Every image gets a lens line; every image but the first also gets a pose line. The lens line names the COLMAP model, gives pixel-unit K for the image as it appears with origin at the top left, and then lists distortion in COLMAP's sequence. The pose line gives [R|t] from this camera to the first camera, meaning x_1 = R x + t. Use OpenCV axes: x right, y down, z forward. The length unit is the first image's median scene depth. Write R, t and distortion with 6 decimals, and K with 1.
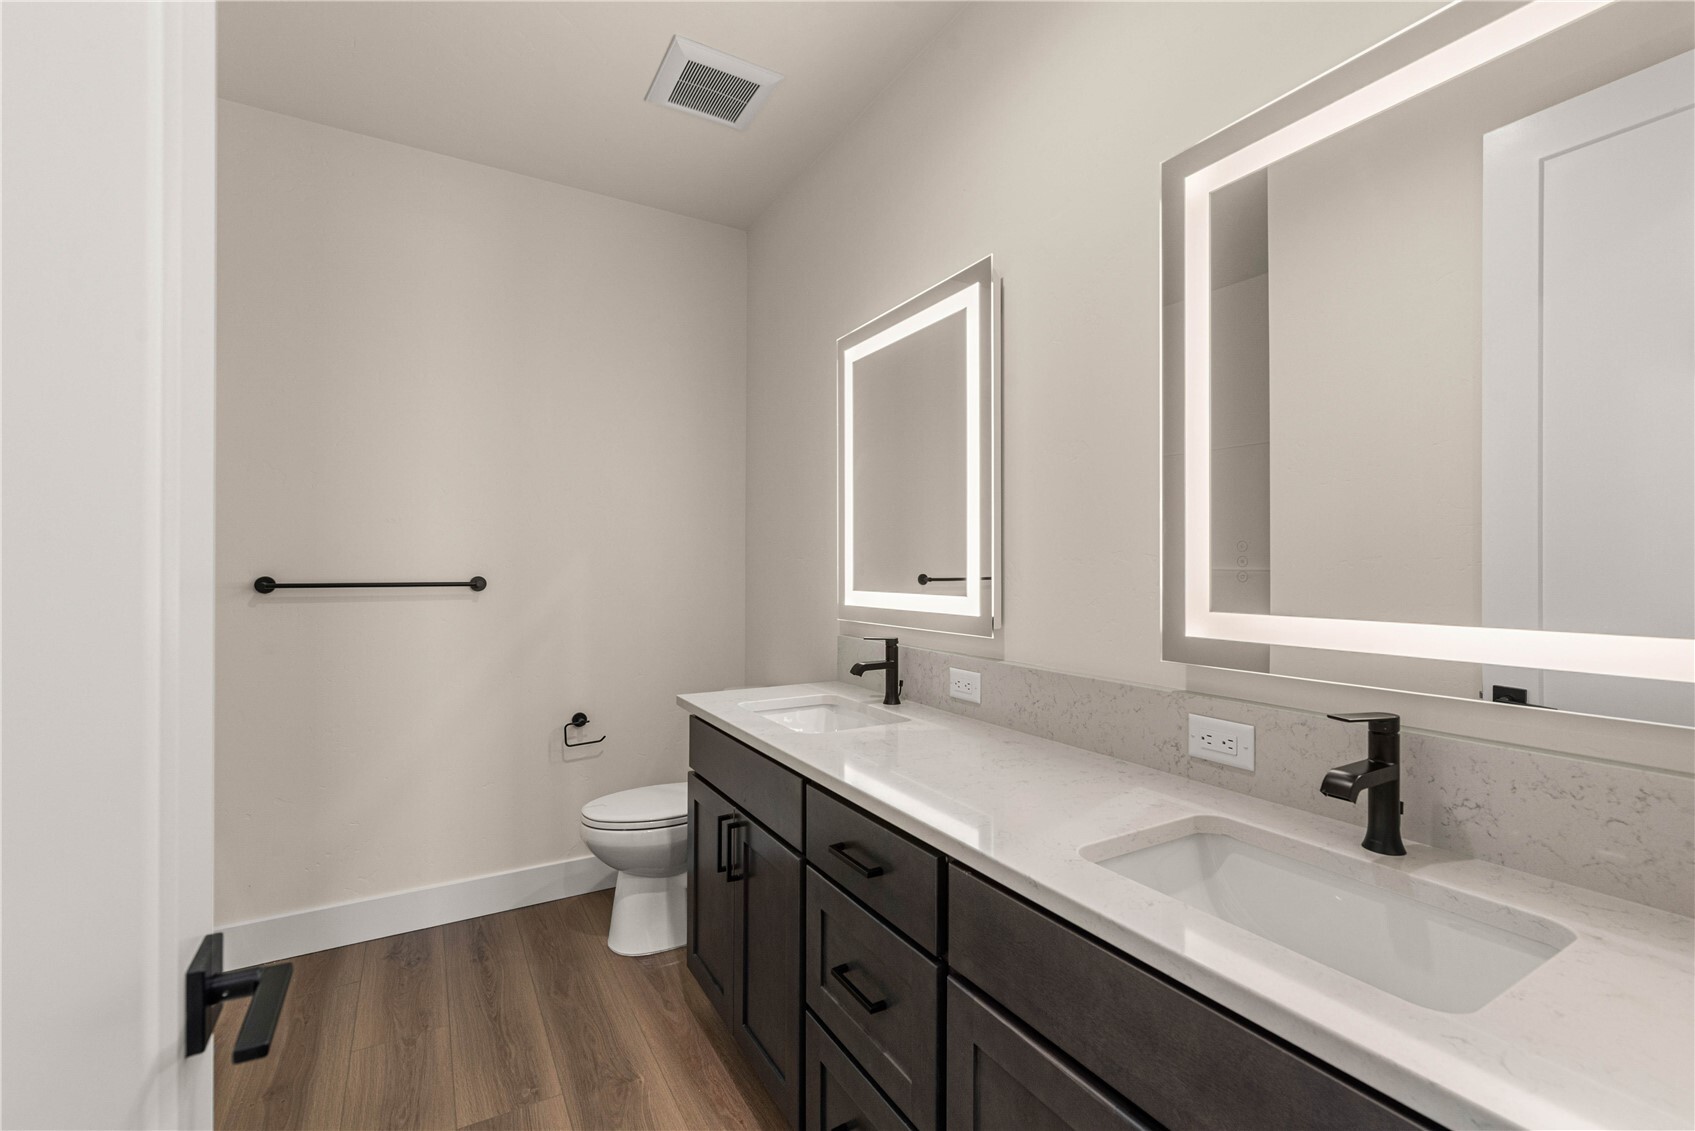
lens RADIAL K [[741.1, 0, 845.6], [0, 741.1, 572.3], [0, 0, 1]] dist [-0.000523, -0.000252]
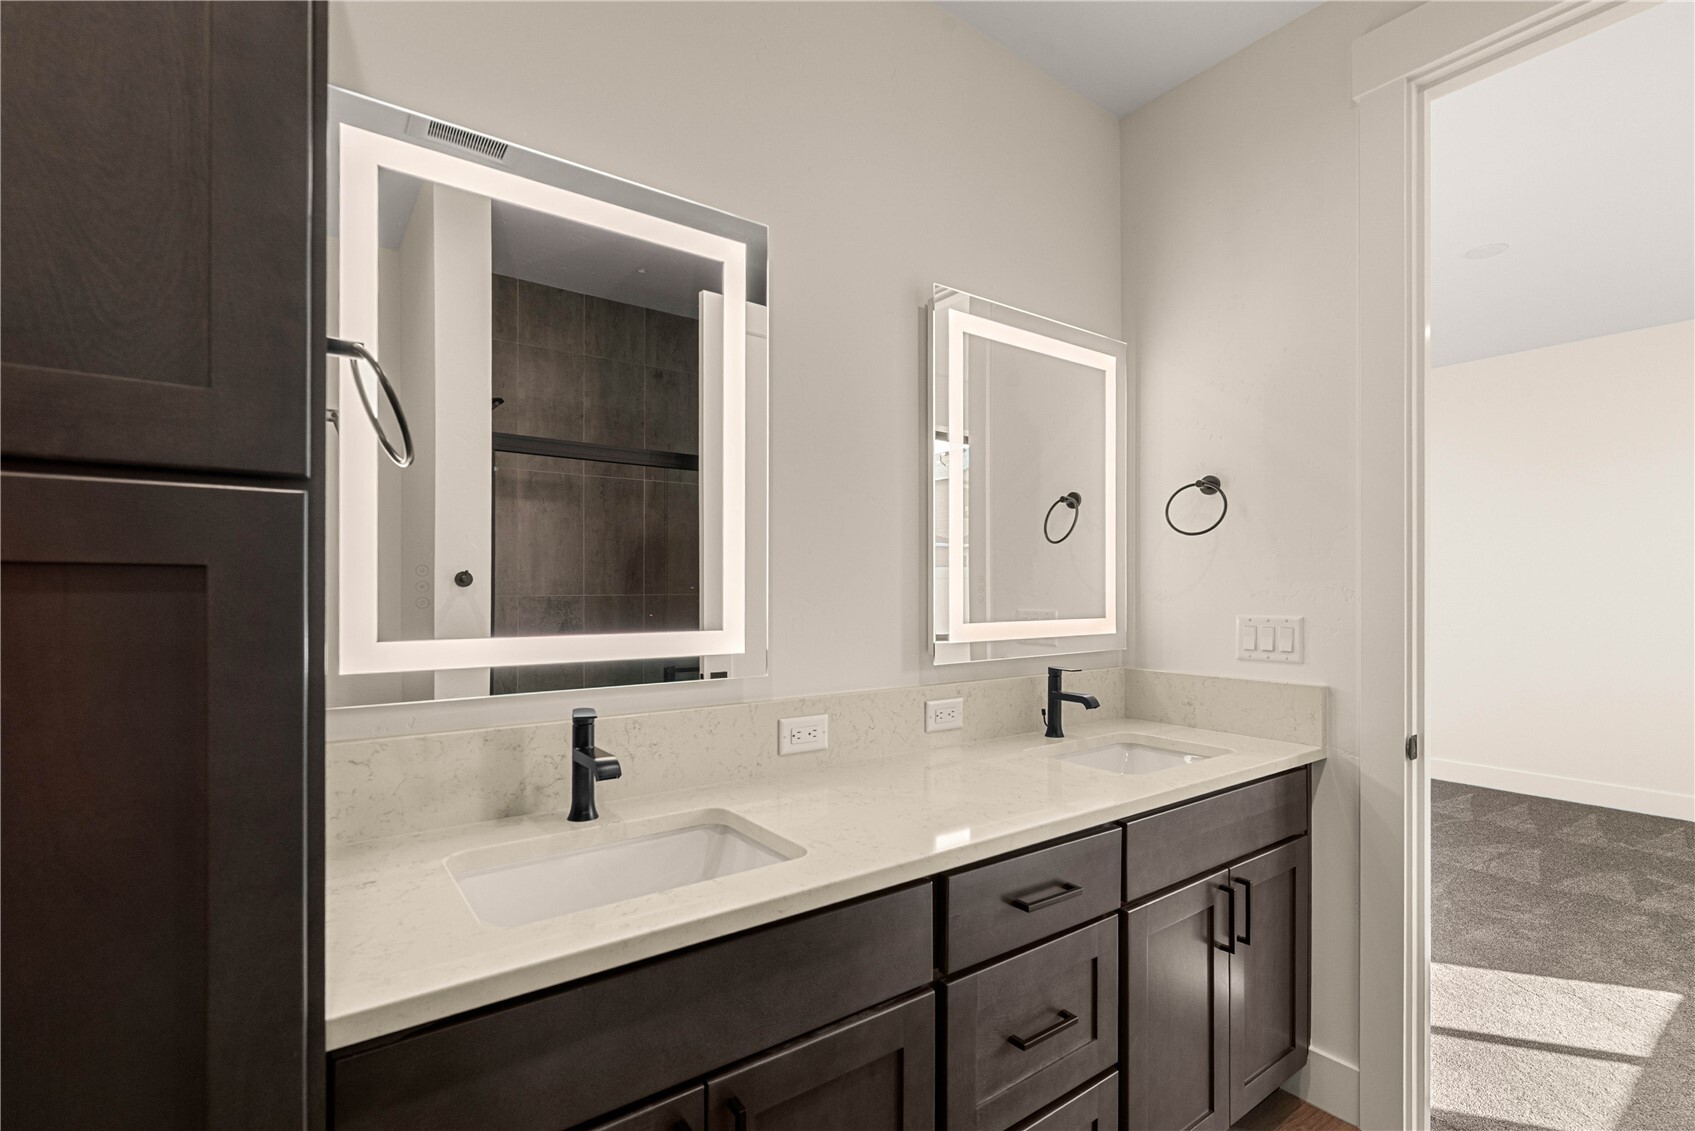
lens RADIAL K [[714.3, 0, 840.8], [0, 714.3, 592.3], [0, 0, 1]] dist [0.000087, -0.000024]
pose [[-0.072395, -0.000289, 0.997376, -0.764057], [-0.002042, 0.999998, 0.000142, -0.009731], [-0.997374, -0.002027, -0.072396, 1.142415]]
